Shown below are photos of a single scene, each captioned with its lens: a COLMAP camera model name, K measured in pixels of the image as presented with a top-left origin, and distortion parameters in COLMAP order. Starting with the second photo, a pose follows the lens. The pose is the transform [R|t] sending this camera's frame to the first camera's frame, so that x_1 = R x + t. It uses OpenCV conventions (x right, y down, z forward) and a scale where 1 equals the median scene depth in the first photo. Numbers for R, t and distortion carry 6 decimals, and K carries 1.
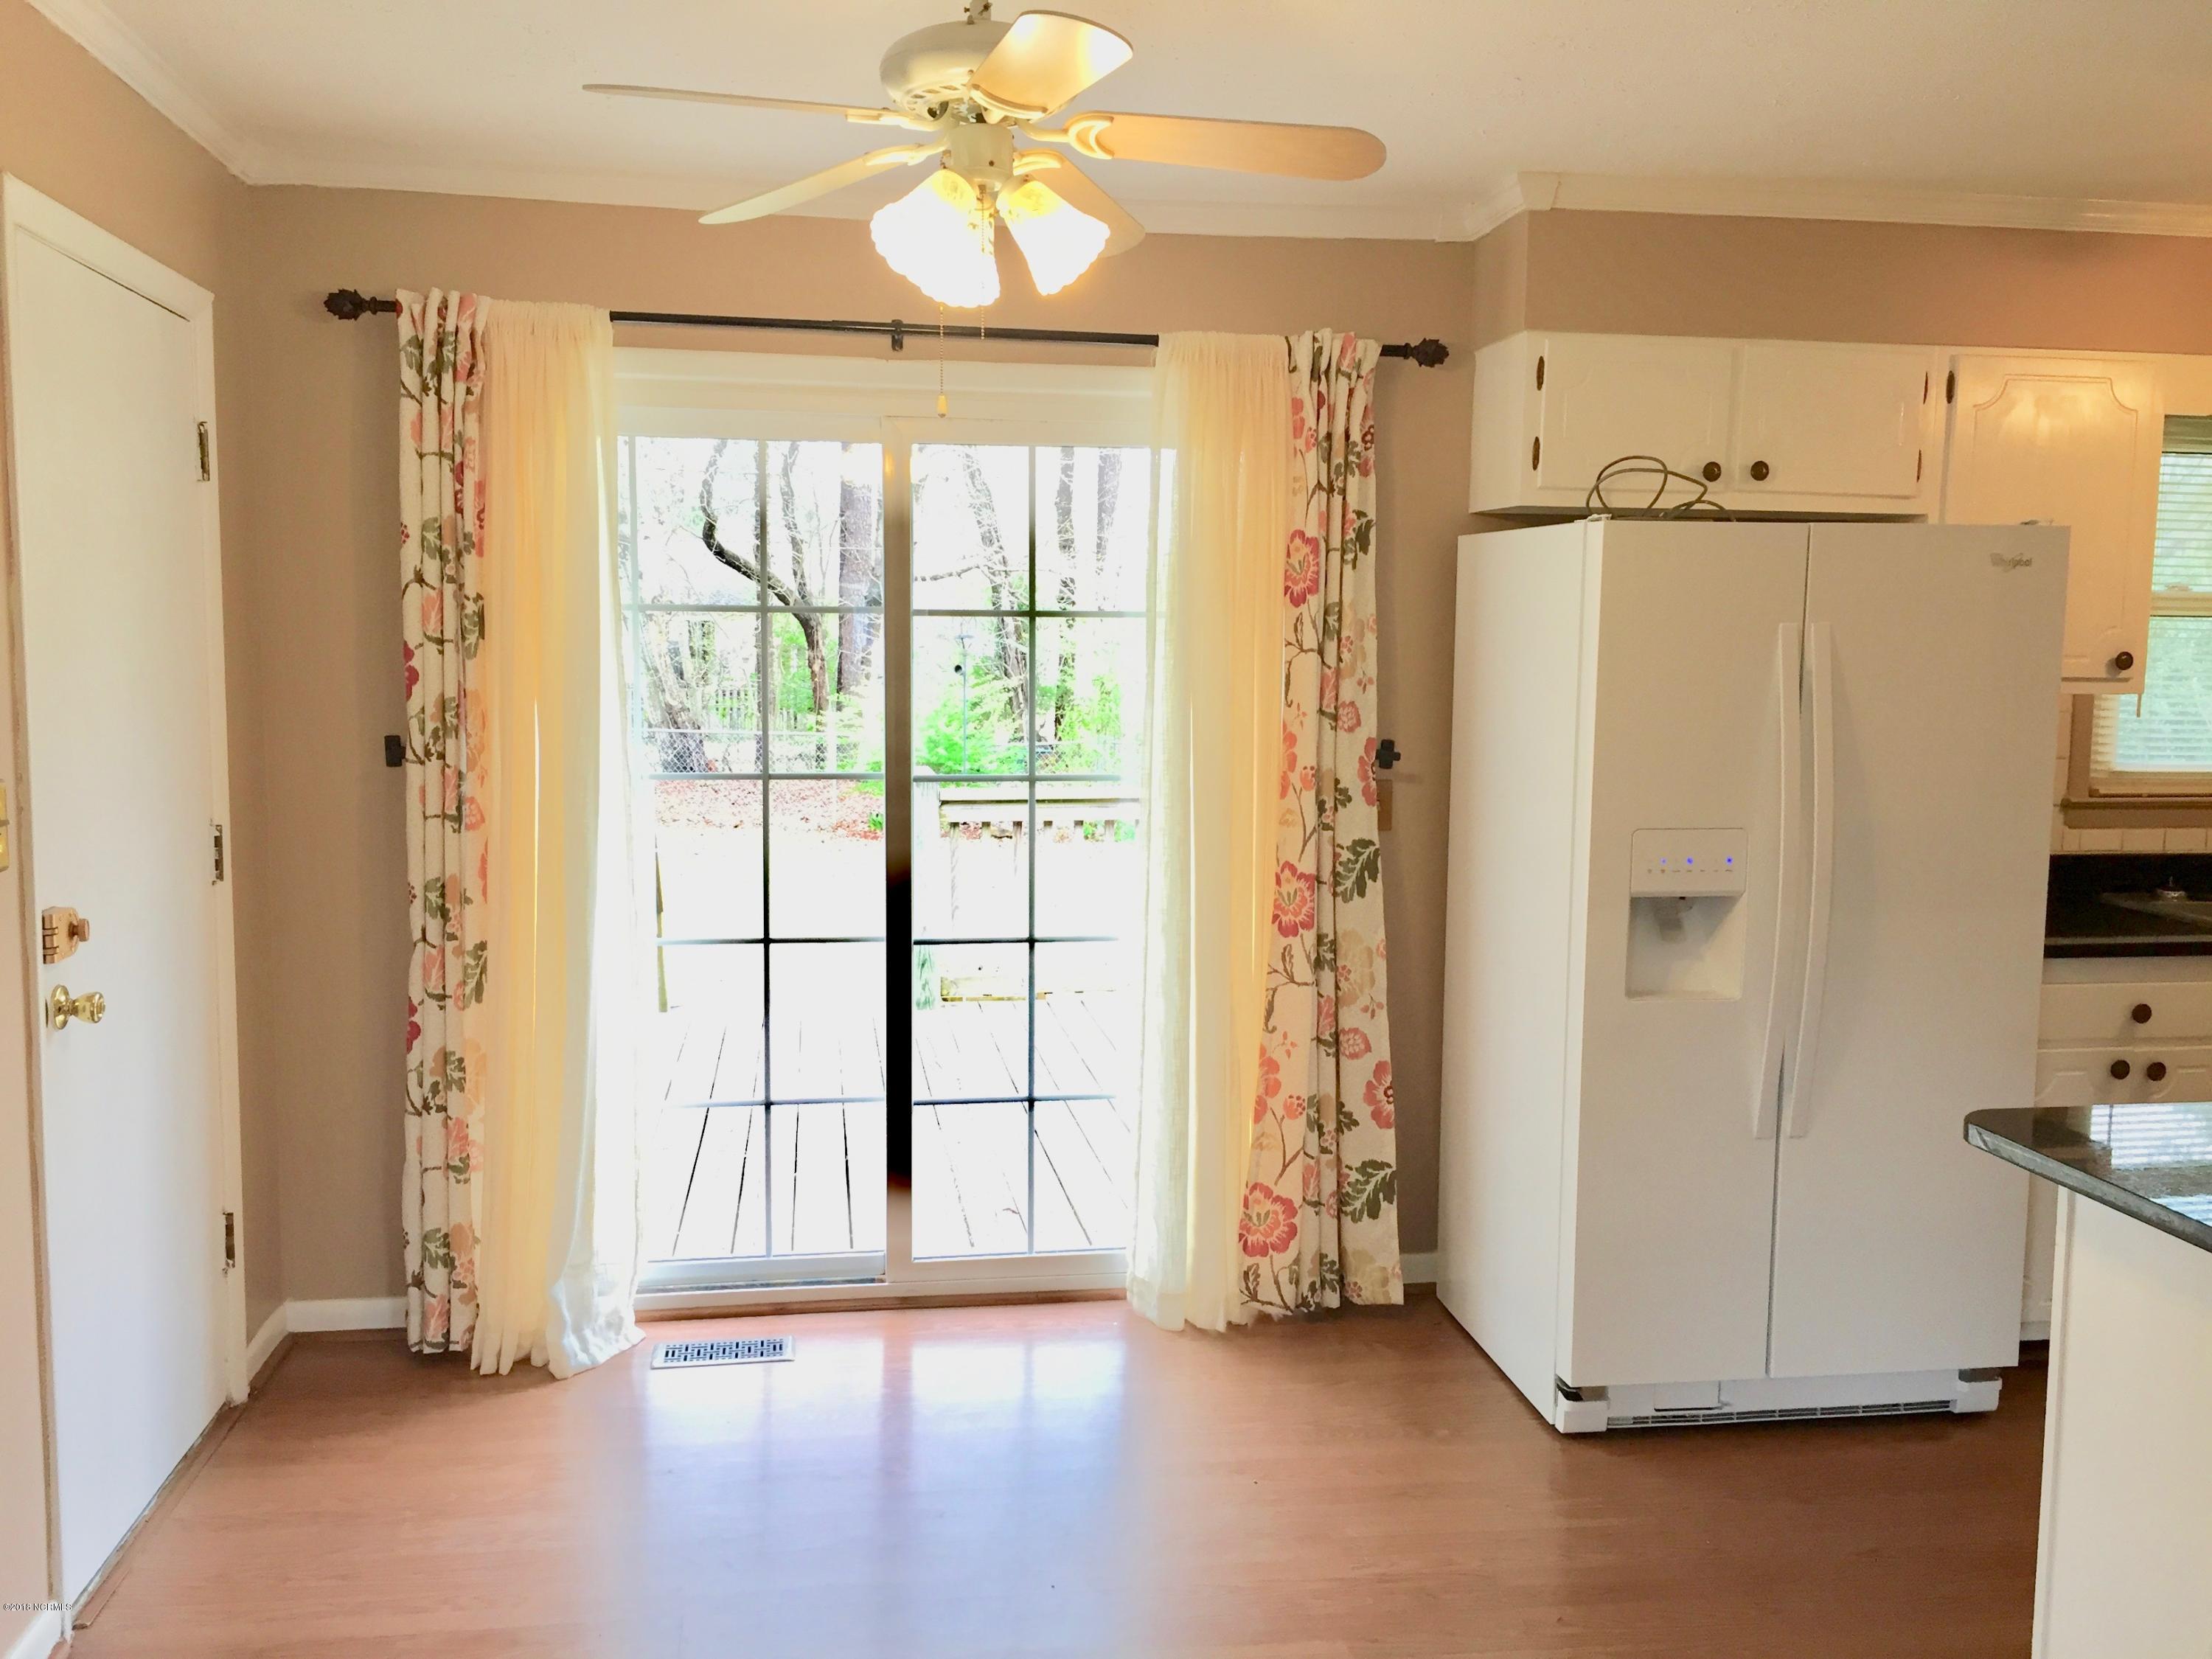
lens RADIAL K [[1888.2, 0, 1107.7], [0, 1888.2, 817.4], [0, 0, 1]] dist [0.045862, -0.026282]
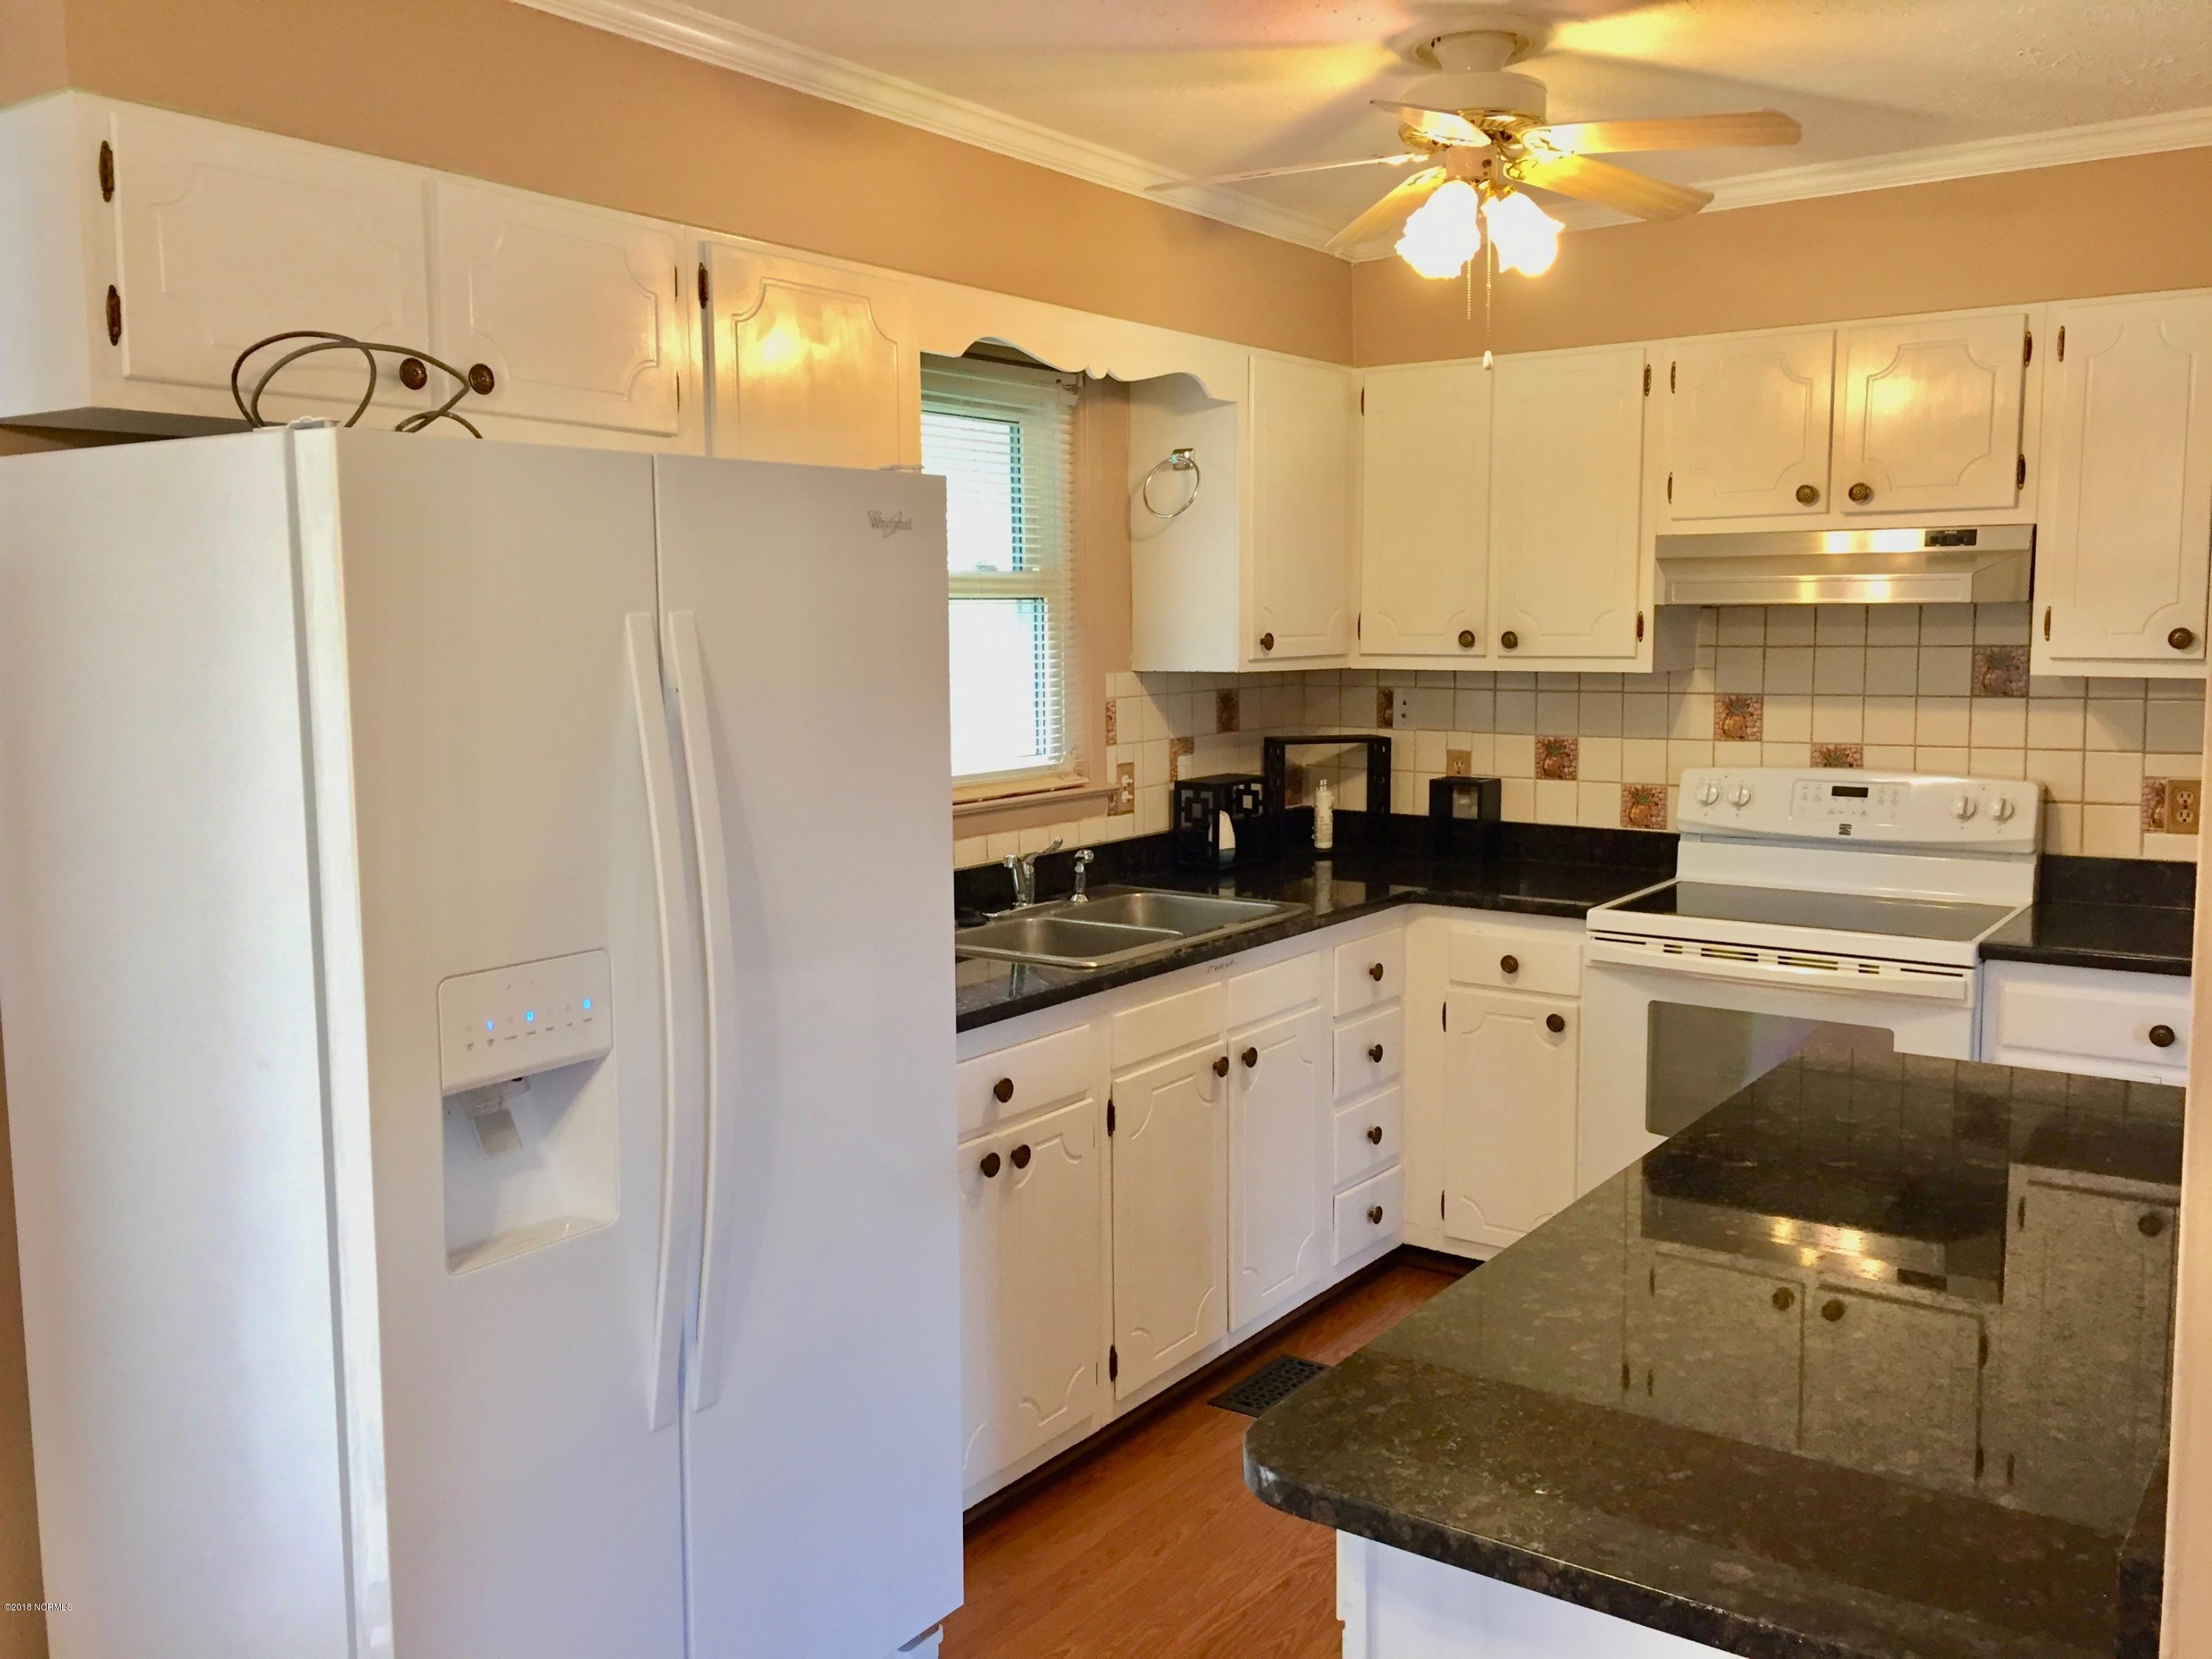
lens RADIAL K [[1888.2, 0, 1101.9], [0, 1888.2, 812.7], [0, 0, 1]] dist [0.045862, -0.026282]
pose [[0.706306, -0.089394, 0.702240, 0.022489], [0.082980, 0.995611, 0.043279, -0.050033], [-0.703026, 0.027704, 0.710624, 0.444034]]
